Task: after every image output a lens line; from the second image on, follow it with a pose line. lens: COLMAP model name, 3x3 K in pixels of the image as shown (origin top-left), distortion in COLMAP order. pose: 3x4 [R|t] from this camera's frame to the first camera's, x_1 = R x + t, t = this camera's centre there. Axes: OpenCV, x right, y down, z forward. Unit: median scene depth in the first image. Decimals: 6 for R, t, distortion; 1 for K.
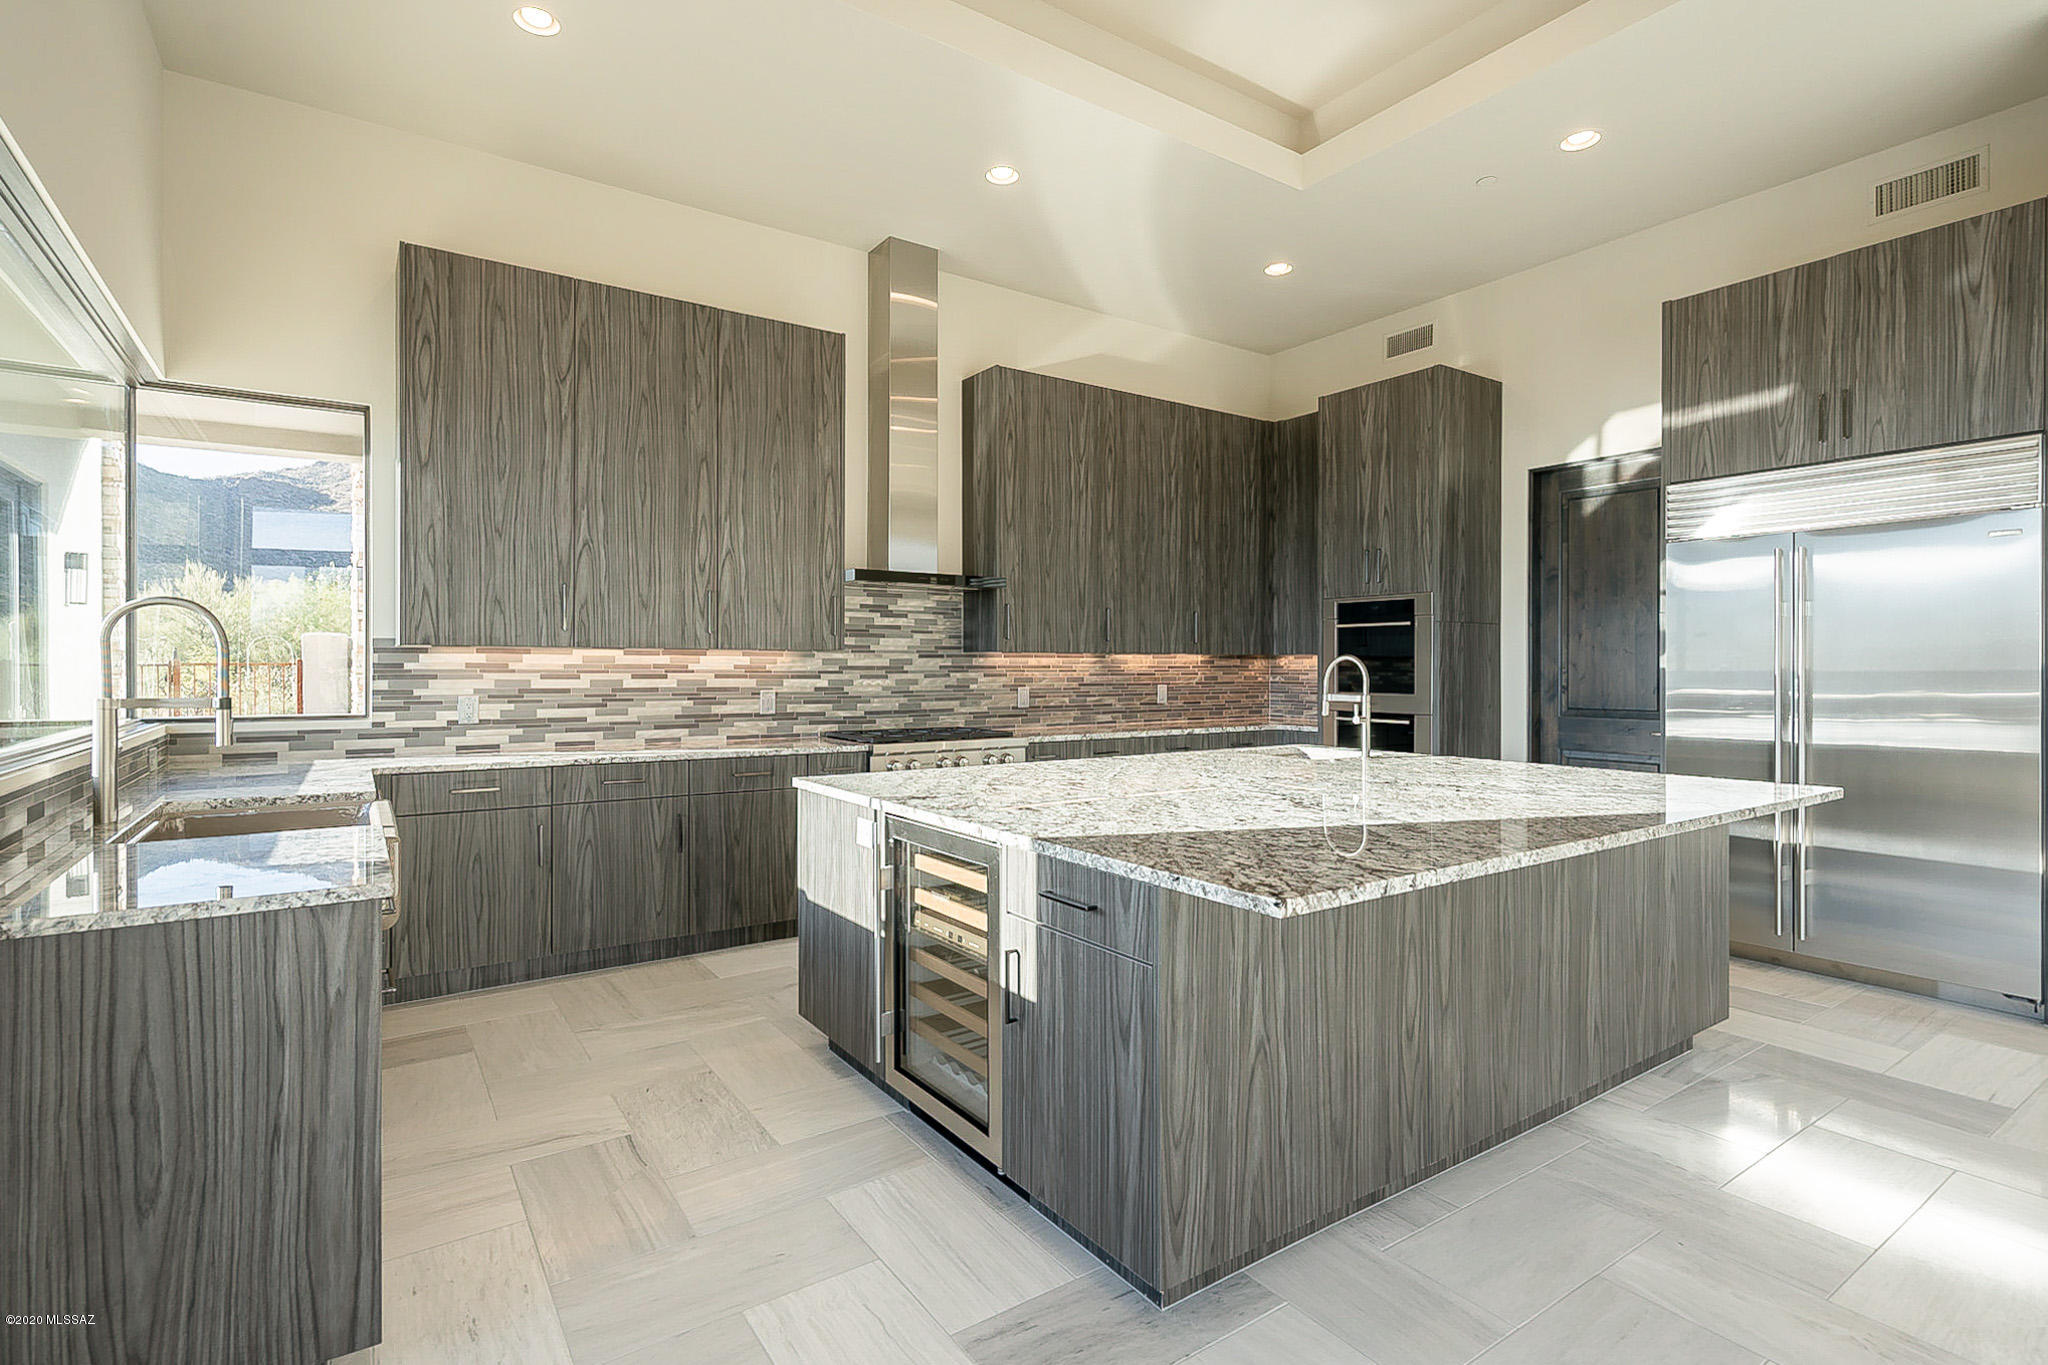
lens RADIAL K [[987.5, 0, 1024.0], [0, 987.5, 682.5], [0, 0, 1]] dist [0.011248, -0.000164]
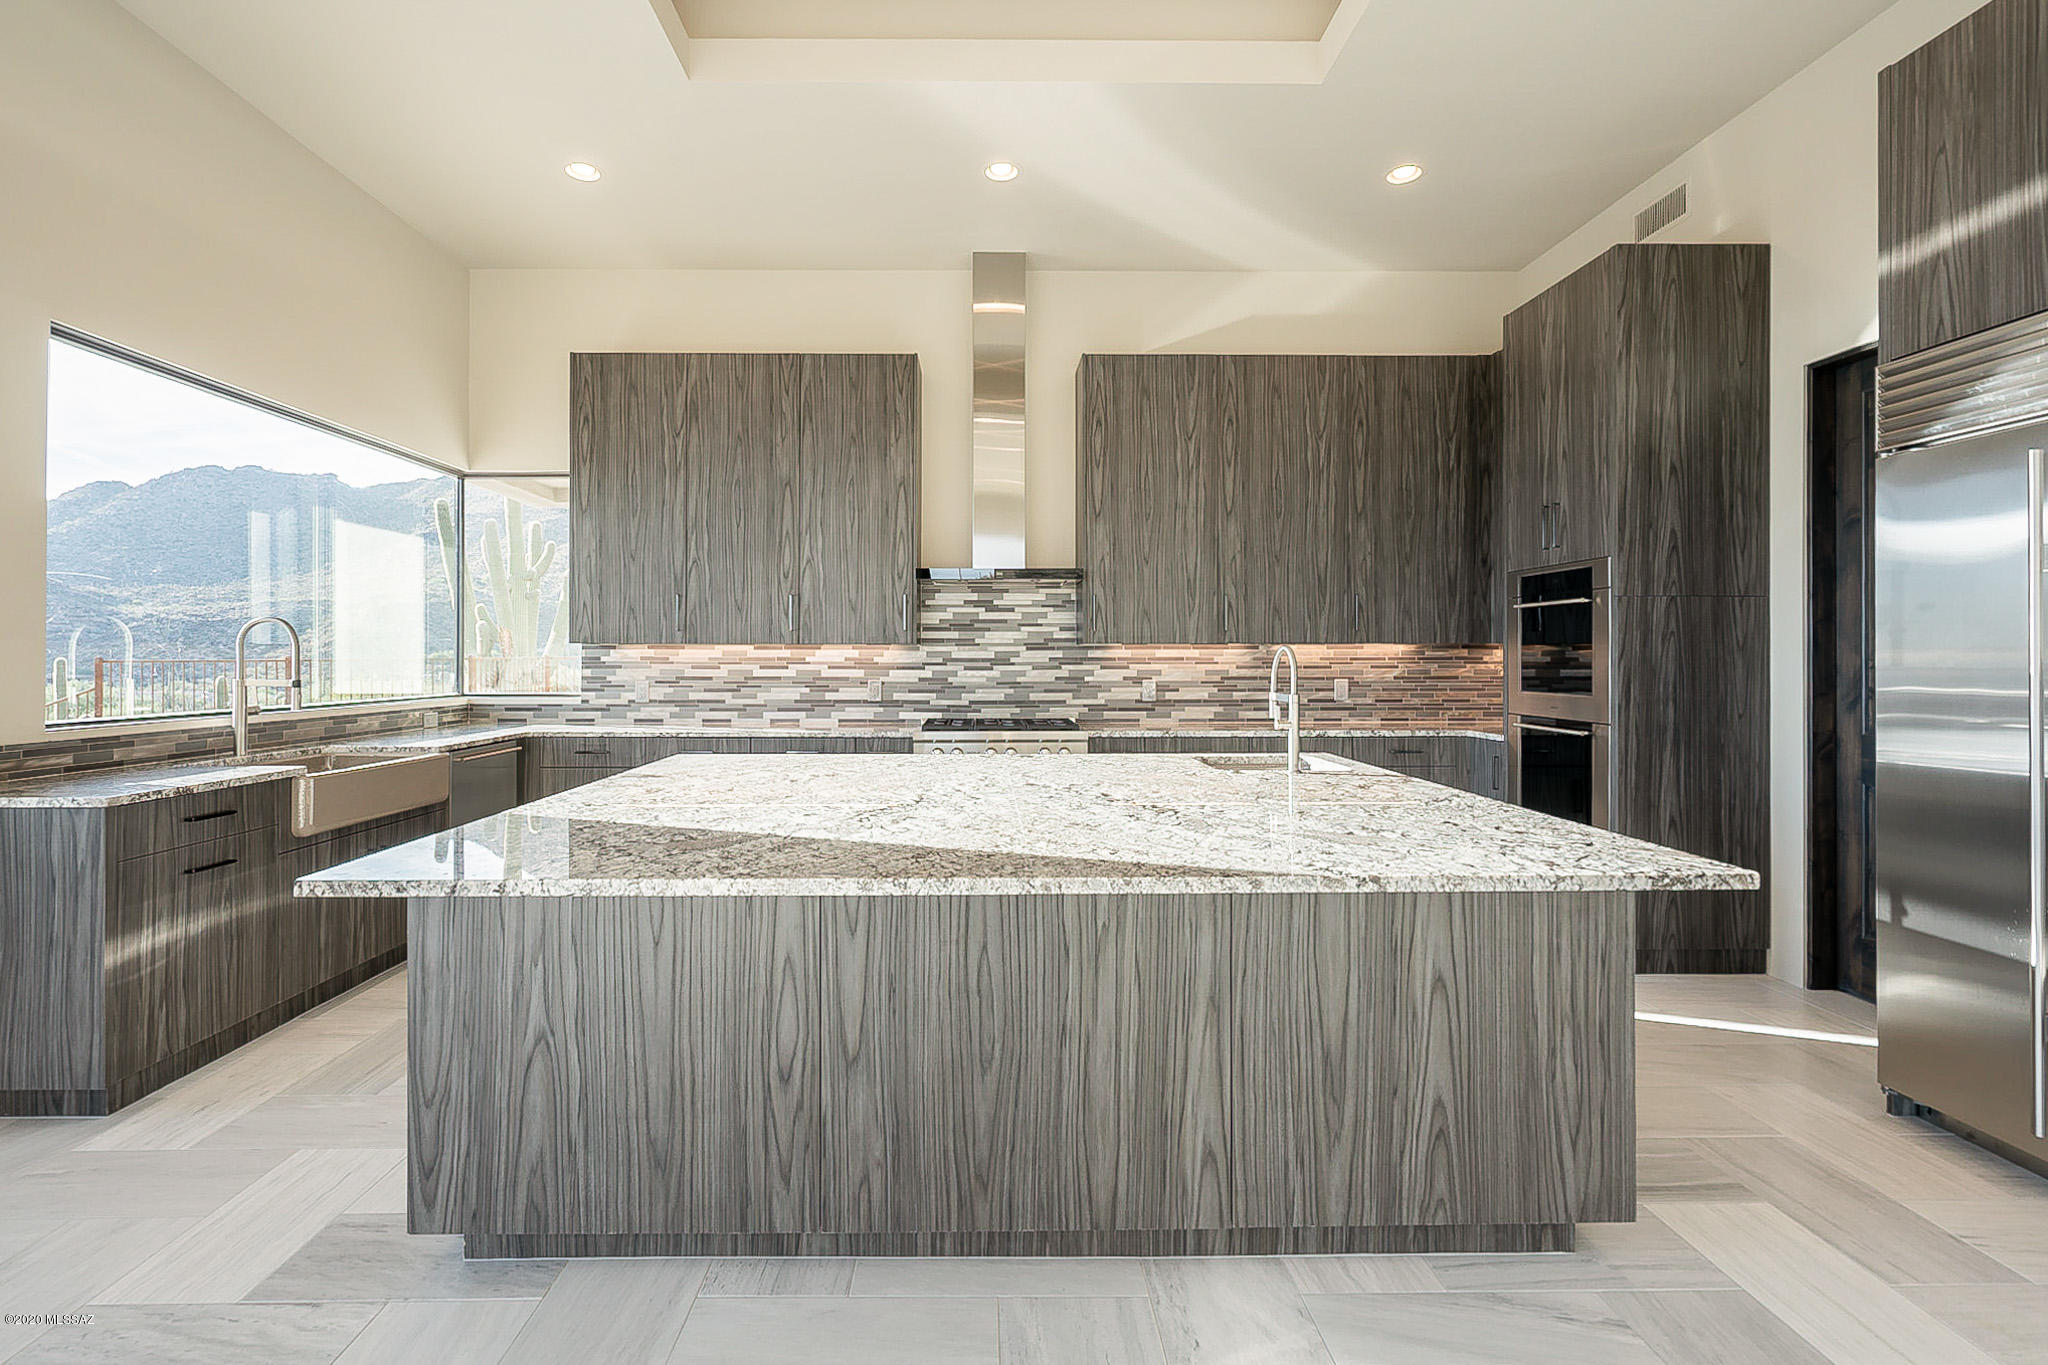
lens RADIAL K [[947.0, 0, 1028.4], [0, 947.0, 674.1], [0, 0, 1]] dist [-0.001542, 0.000404]
pose [[0.833054, 0.007633, -0.553139, 0.471113], [-0.007545, 0.999969, 0.002436, -0.002732], [0.553141, 0.002144, 0.833085, 0.188937]]
